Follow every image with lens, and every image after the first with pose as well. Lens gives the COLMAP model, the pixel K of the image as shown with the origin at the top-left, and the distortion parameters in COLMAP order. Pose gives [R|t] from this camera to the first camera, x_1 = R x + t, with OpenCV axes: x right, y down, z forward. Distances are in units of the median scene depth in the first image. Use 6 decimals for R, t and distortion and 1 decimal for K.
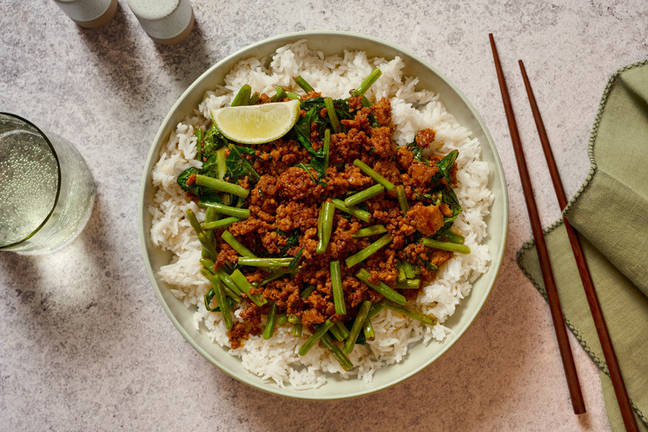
lens RADIAL K [[292.7, 0, 323.8], [0, 292.7, 216.1], [0, 0, 1]] dist [0.000116, 0.000028]
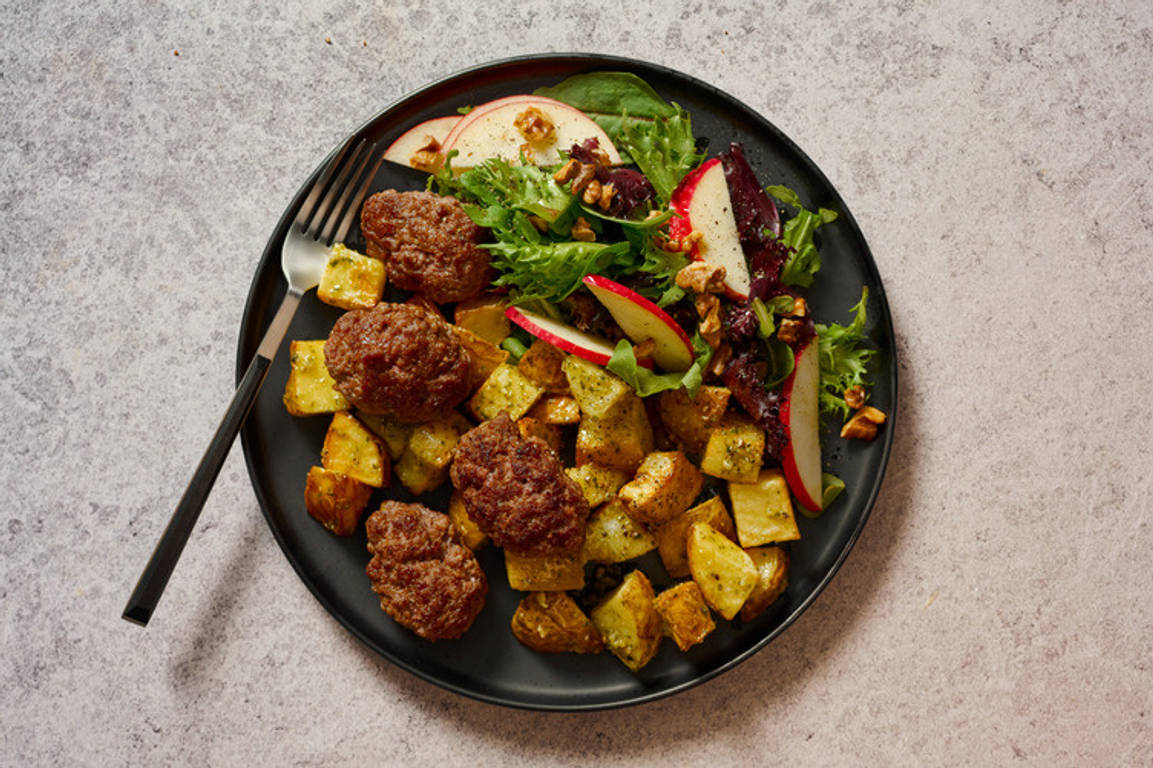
lens RADIAL K [[520.8, 0, 576.9], [0, 520.8, 383.6], [0, 0, 1]] dist [0.000116, 0.000028]
pose [[0.999956, -0.009335, 0.000171, 0.005678], [0.009335, 0.999955, 0.001779, 0.000123], [-0.000187, -0.001777, 0.999998, -0.127234]]
